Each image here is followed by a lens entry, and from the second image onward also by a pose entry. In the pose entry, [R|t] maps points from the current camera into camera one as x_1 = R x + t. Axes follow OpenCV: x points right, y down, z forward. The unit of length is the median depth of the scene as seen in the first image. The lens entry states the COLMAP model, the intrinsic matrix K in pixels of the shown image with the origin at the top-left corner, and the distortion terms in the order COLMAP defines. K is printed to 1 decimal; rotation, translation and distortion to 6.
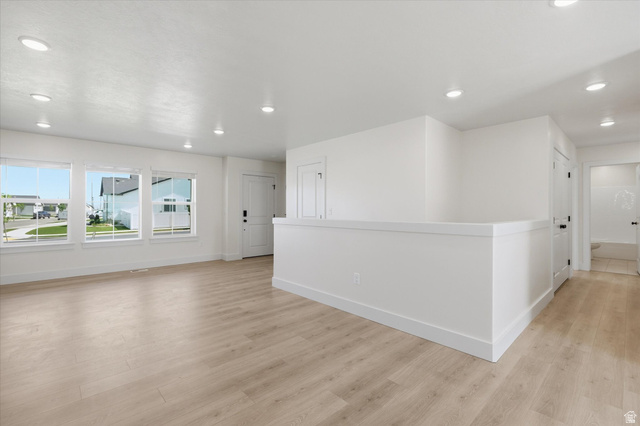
lens RADIAL K [[295.4, 0, 316.2], [0, 295.4, 210.2], [0, 0, 1]] dist [-0.002437, 0.000035]
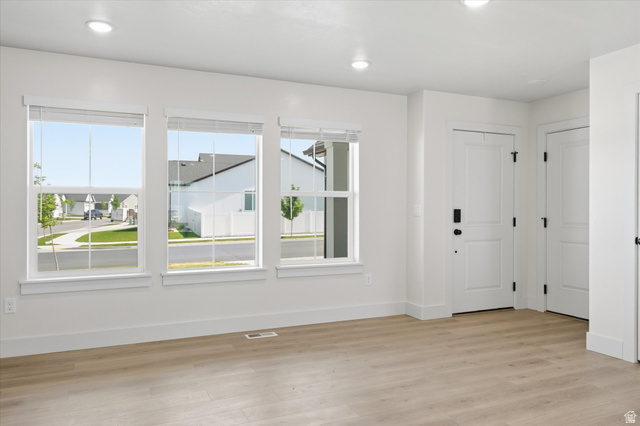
lens RADIAL K [[504.8, 0, 320.0], [0, 504.8, 213.0], [0, 0, 1]] dist [0.003146, 0.003446]
pose [[0.946369, 0.005503, -0.323040, -0.199500], [-0.002958, 0.999961, 0.008369, 0.000911], [0.323074, -0.006964, 0.946348, 0.210301]]
